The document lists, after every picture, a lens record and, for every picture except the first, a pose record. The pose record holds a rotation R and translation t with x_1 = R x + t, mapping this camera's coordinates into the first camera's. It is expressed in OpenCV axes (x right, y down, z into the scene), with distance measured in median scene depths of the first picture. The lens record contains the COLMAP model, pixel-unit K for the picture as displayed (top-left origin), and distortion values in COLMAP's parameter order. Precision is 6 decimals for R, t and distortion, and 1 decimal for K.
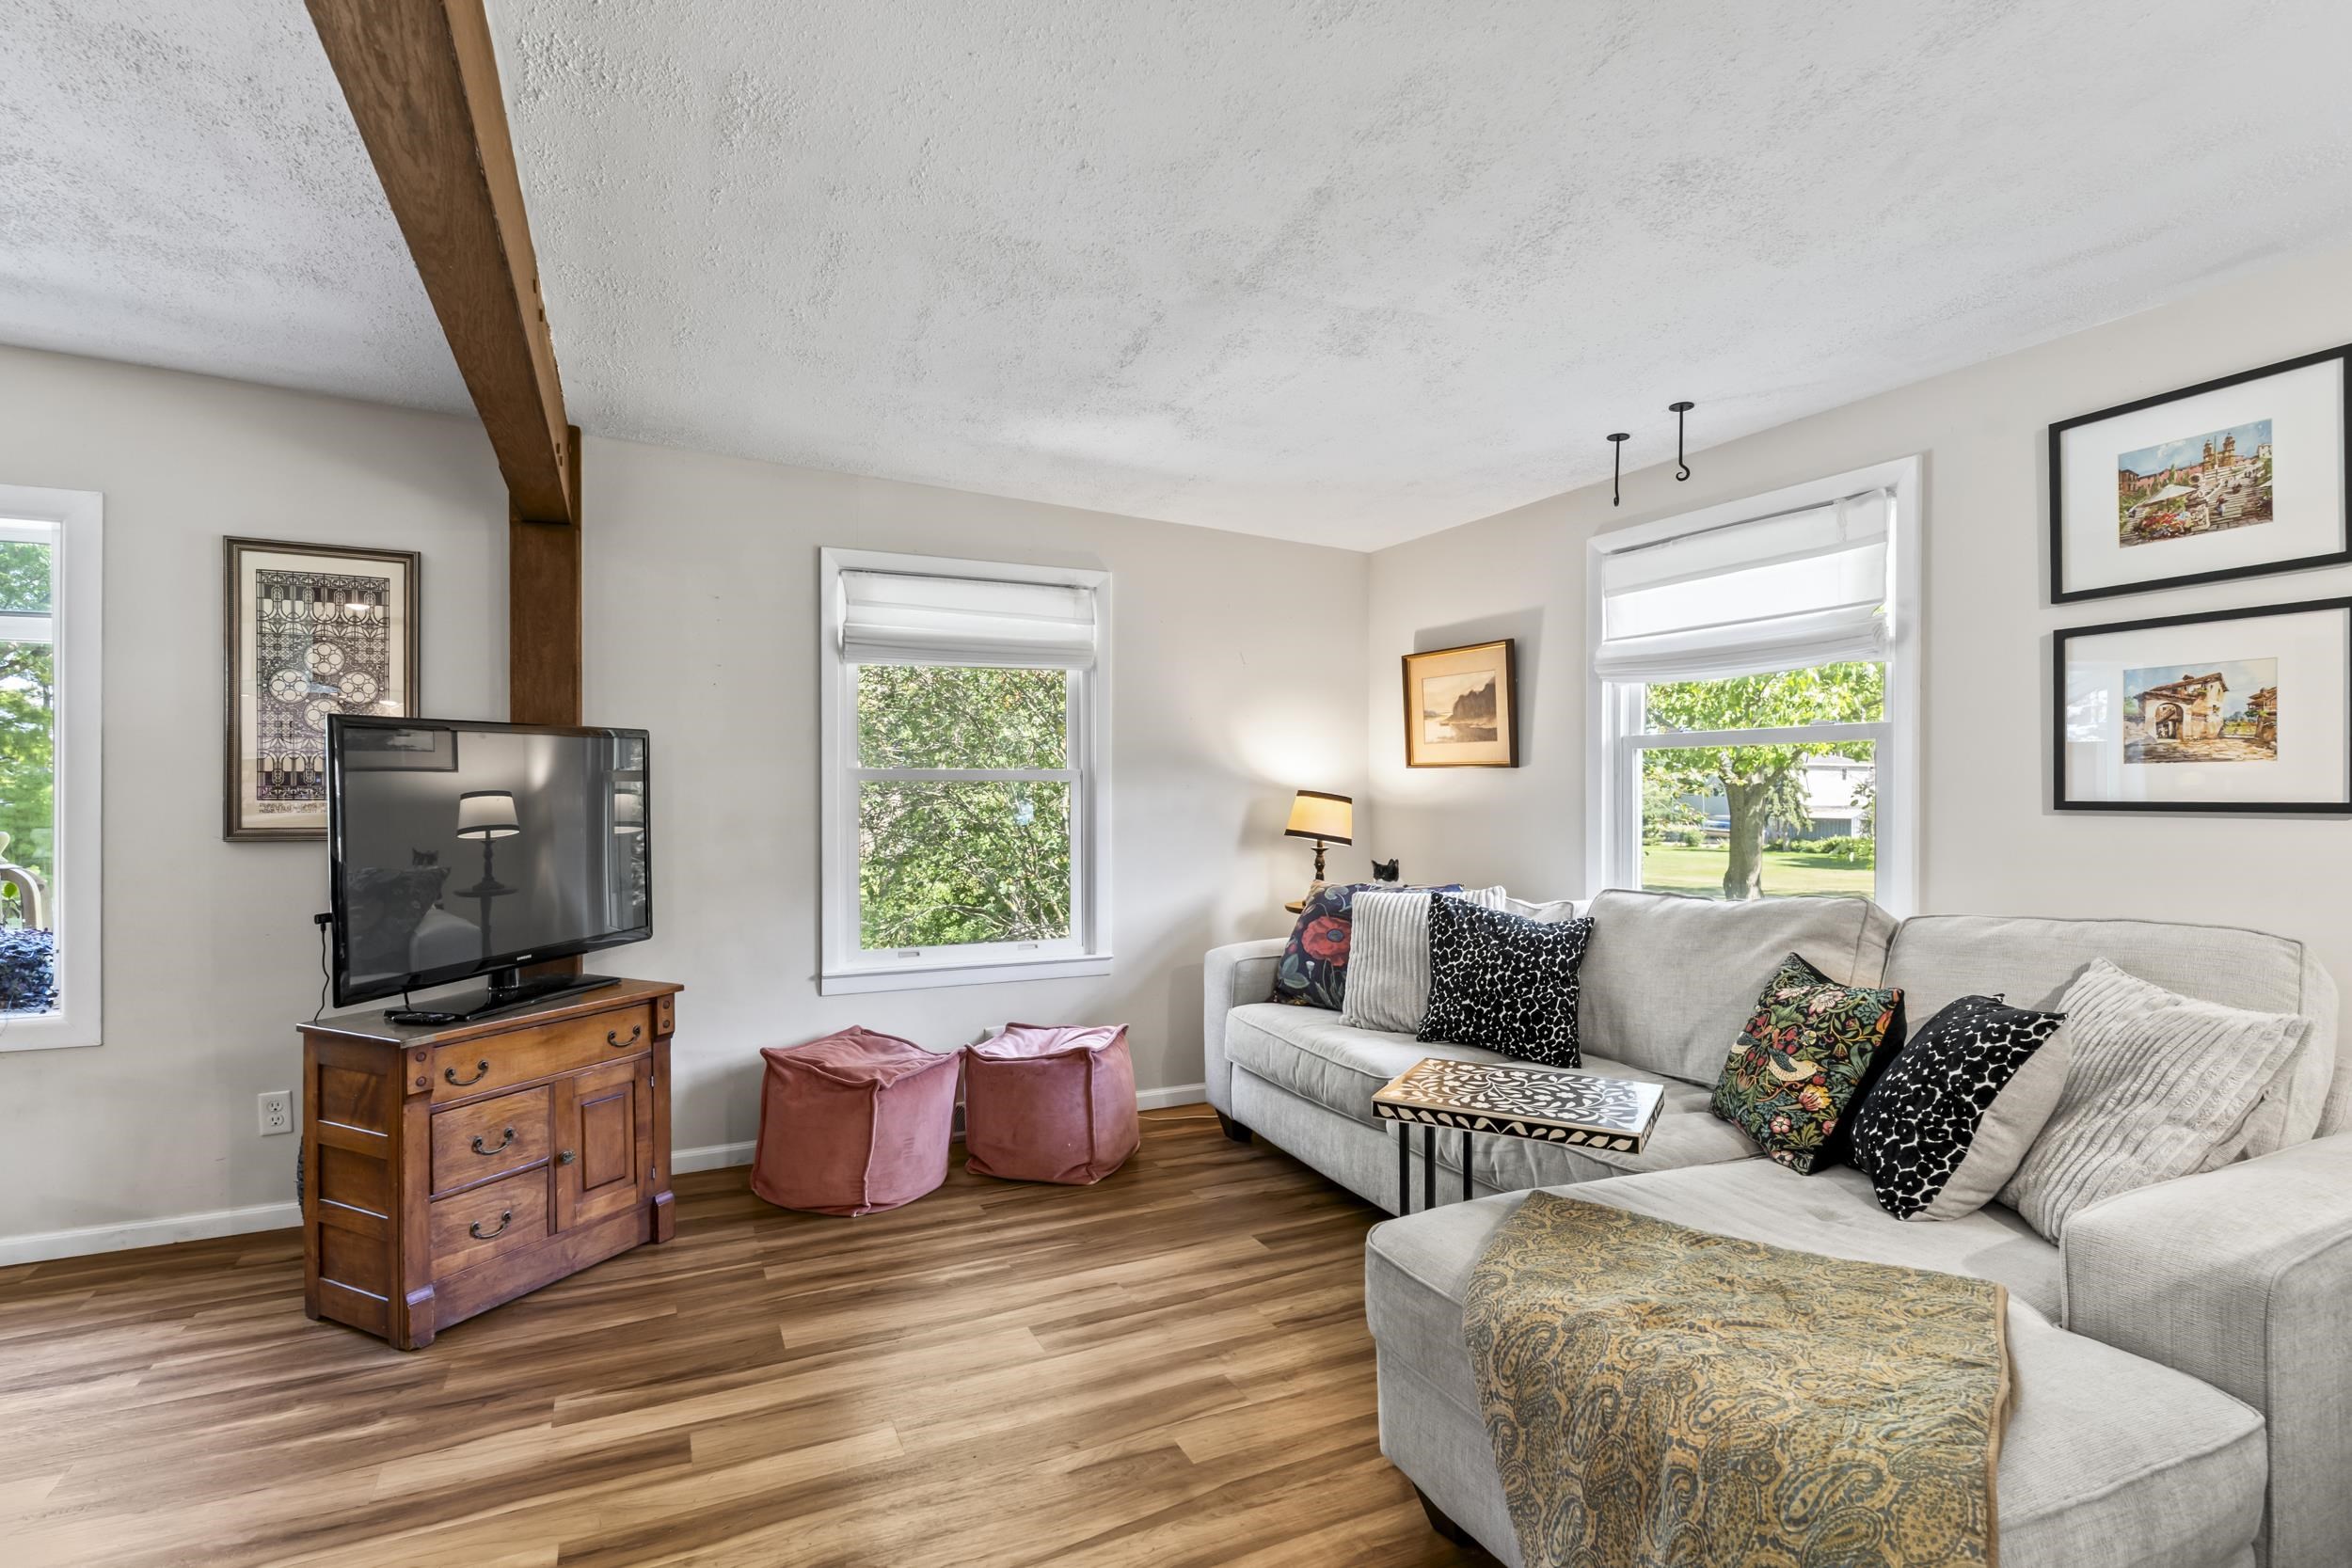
lens RADIAL K [[1141.4, 0, 1179.3], [0, 1141.4, 801.6], [0, 0, 1]] dist [-0.000088, 0.000469]
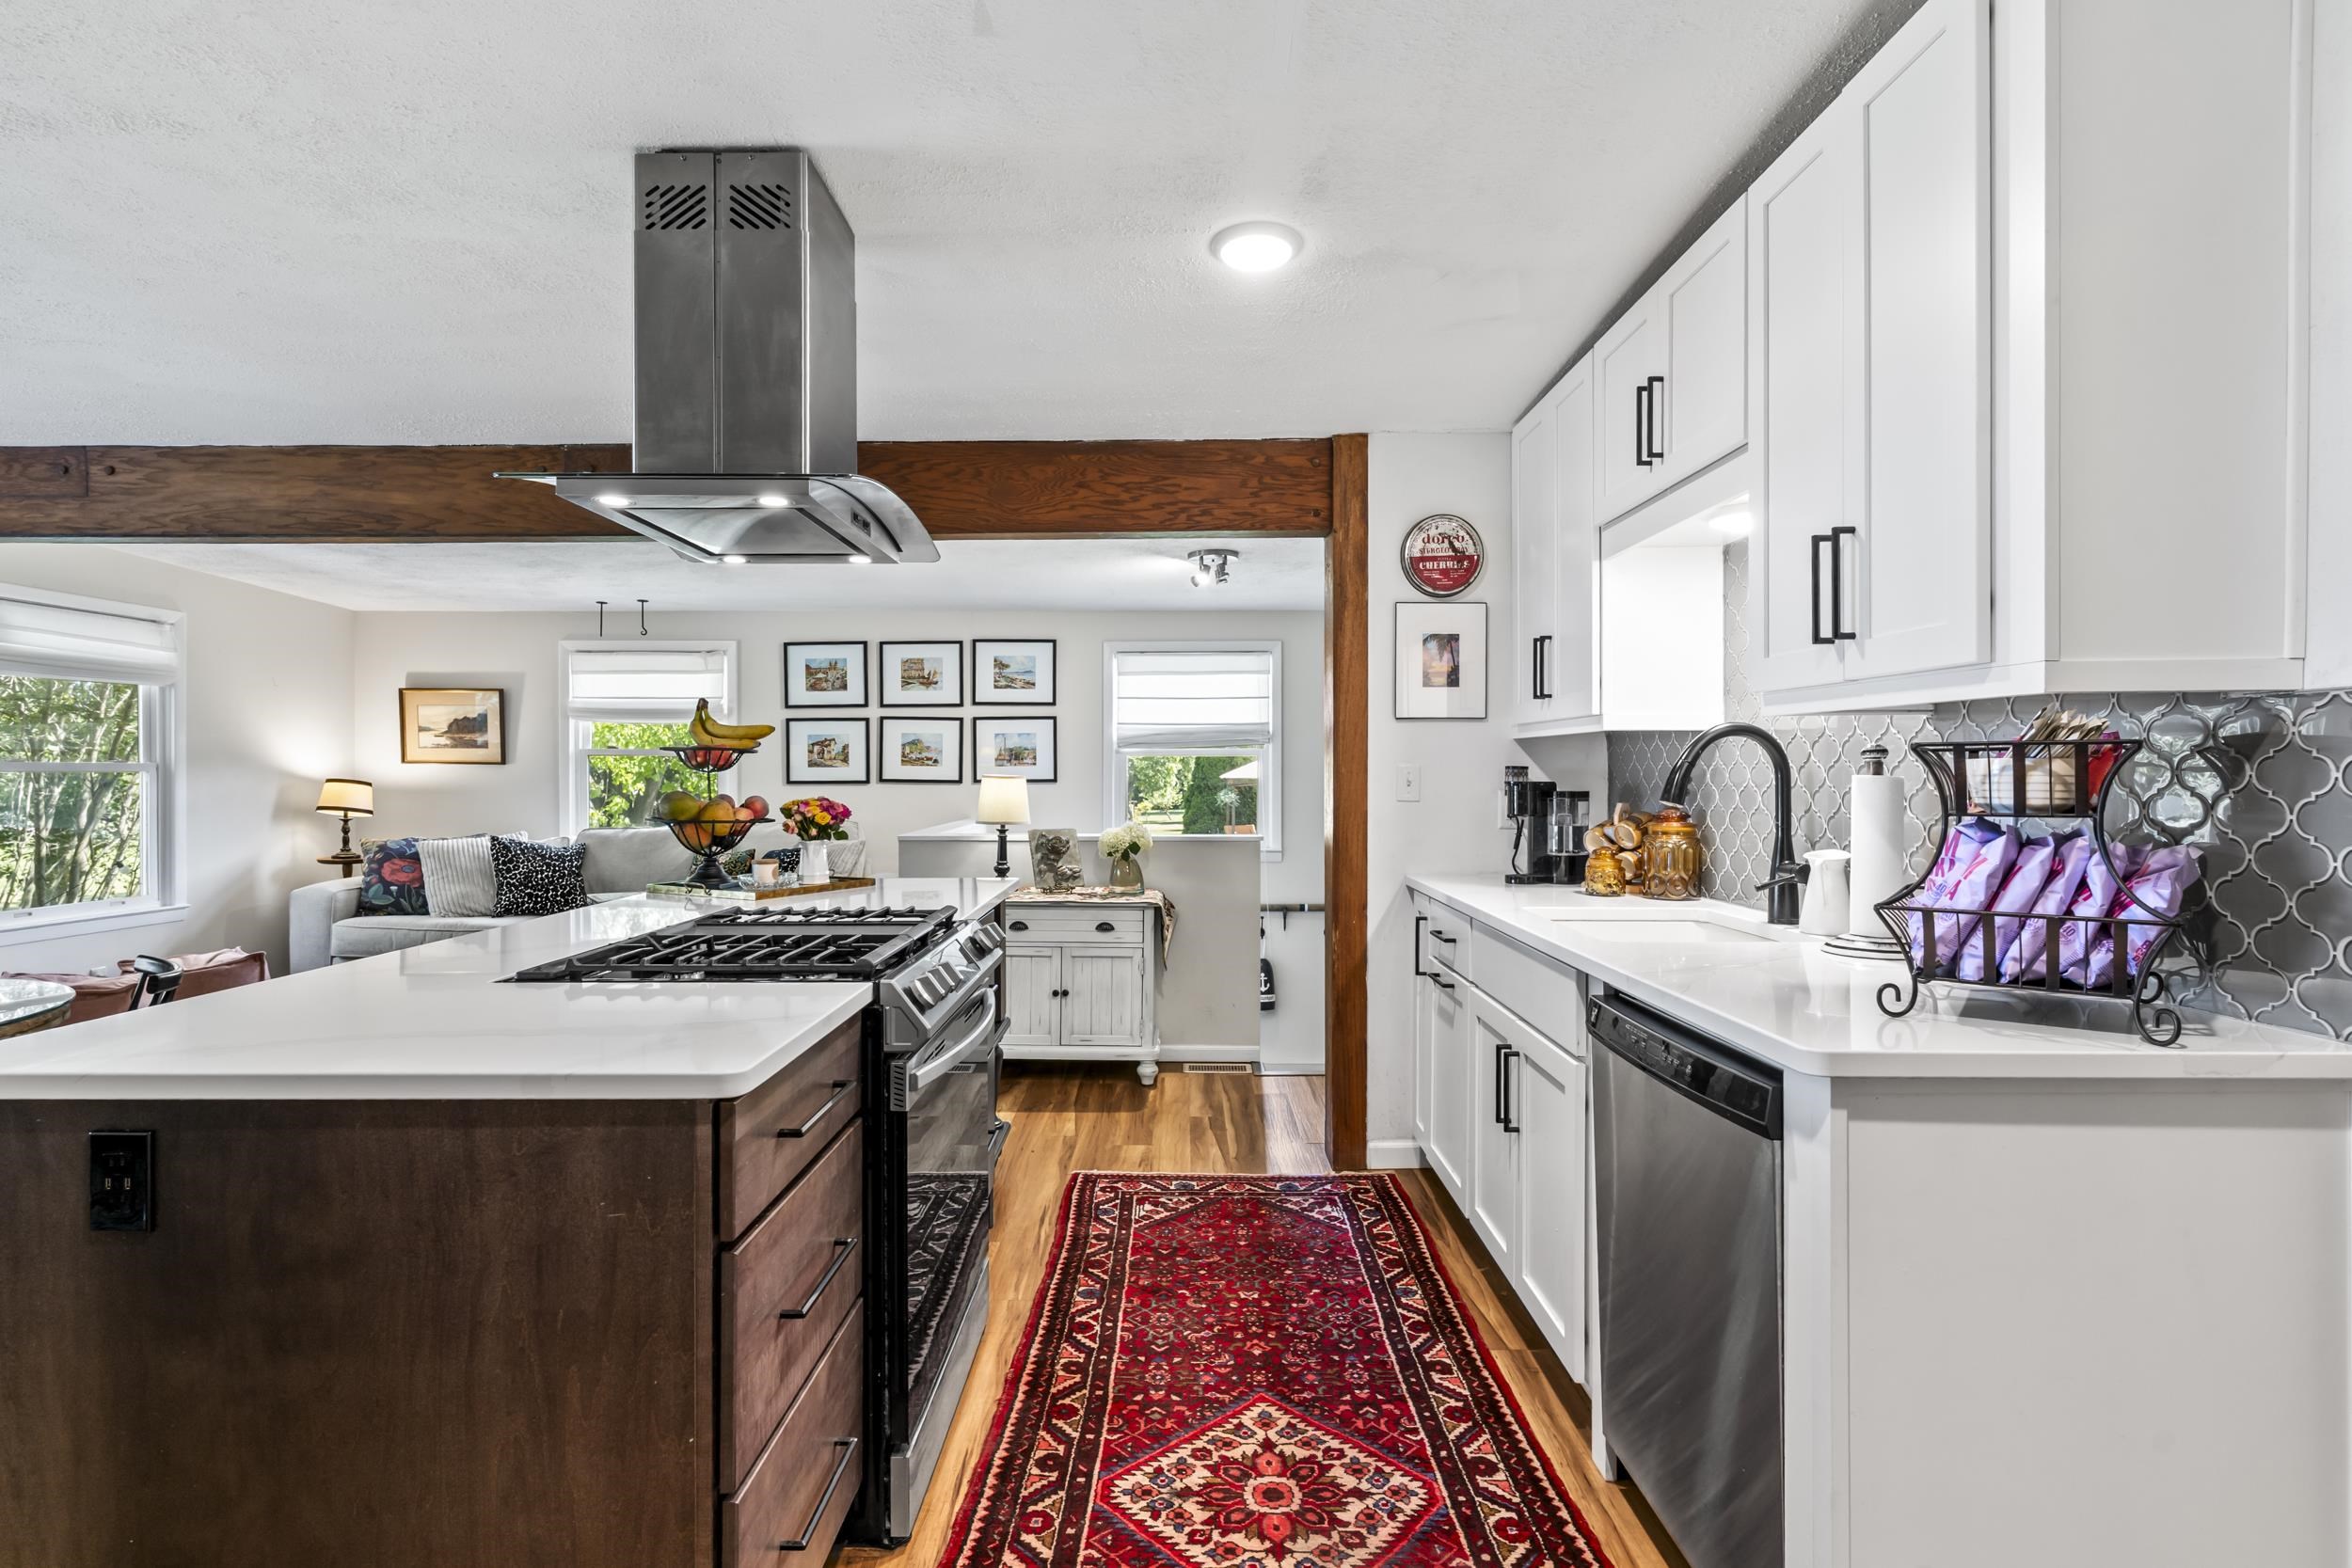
lens RADIAL K [[1120.8, 0, 1169.9], [0, 1120.8, 777.5], [0, 0, 1]] dist [0.005557, 0.000438]
pose [[0.432145, -0.003118, 0.901799, -0.963560], [0.012942, 0.999912, -0.002745, 0.008308], [-0.901711, 0.012857, 0.432148, -0.755317]]
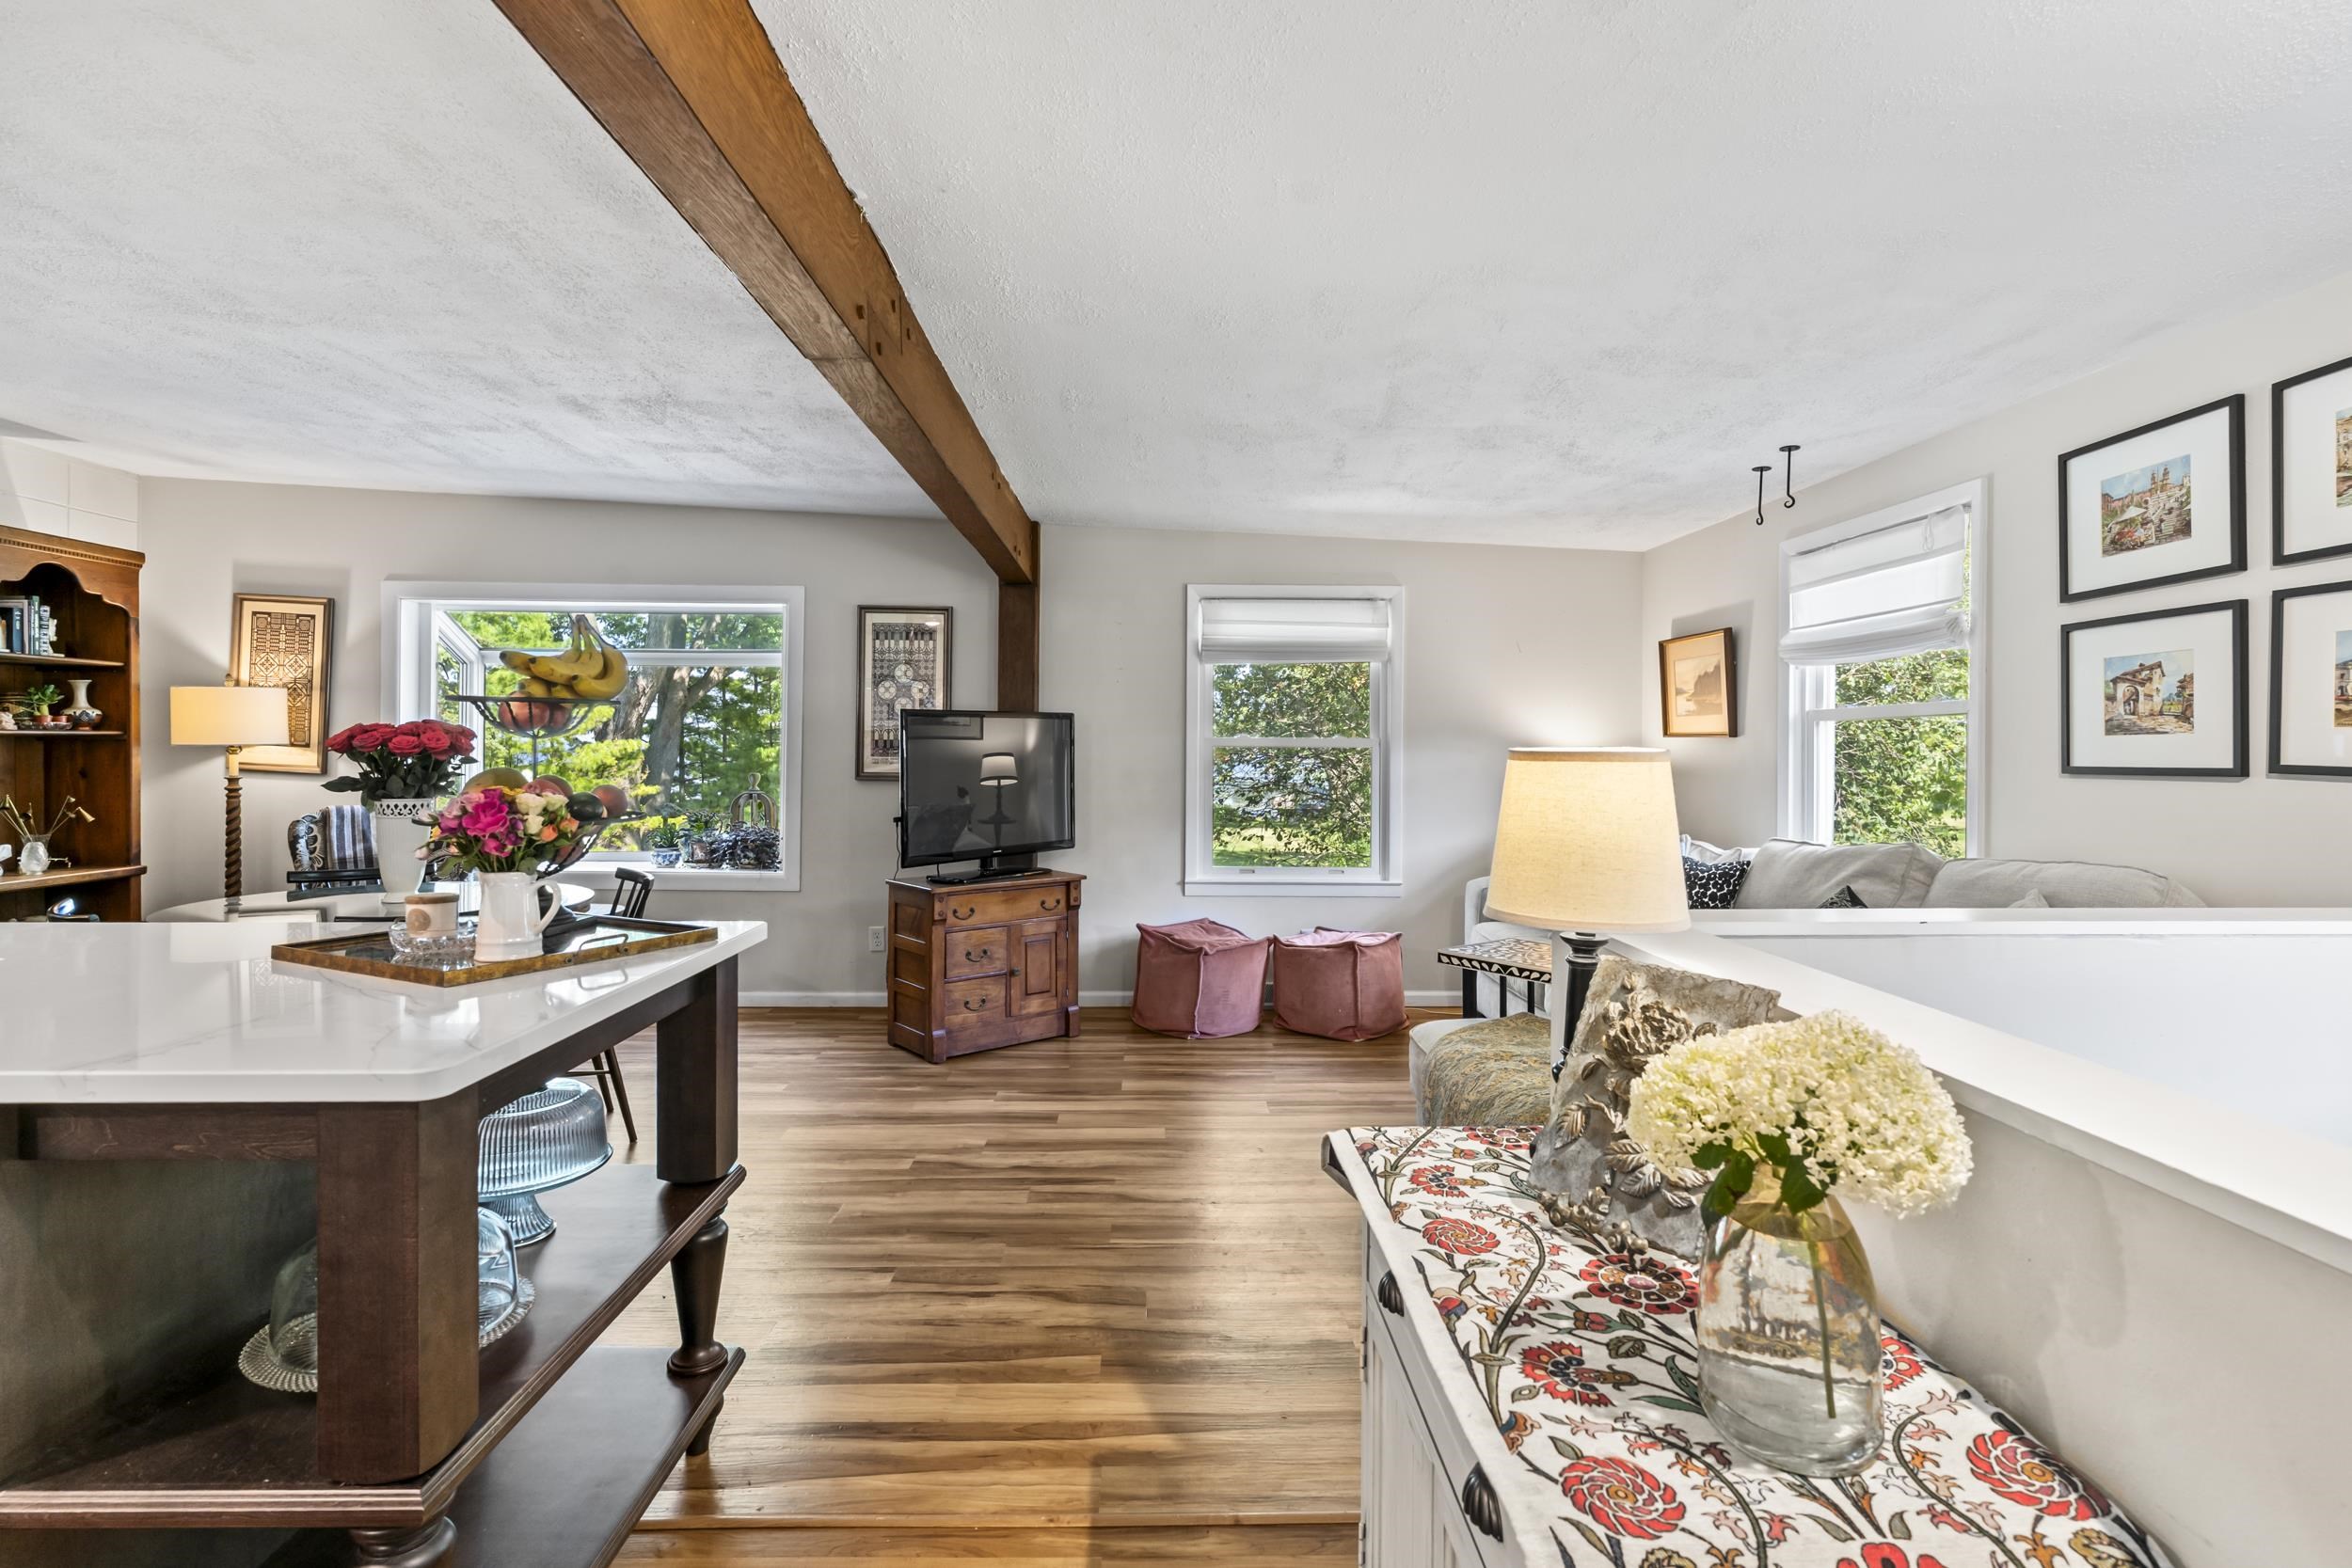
lens RADIAL K [[1148.0, 0, 1177.7], [0, 1148.0, 757.0], [0, 0, 1]] dist [0.001854, 0.000180]
pose [[0.911194, 0.007190, -0.411914, 0.319519], [-0.011114, 0.999913, -0.007132, 0.006719], [0.411827, 0.011077, 0.911195, -0.378297]]
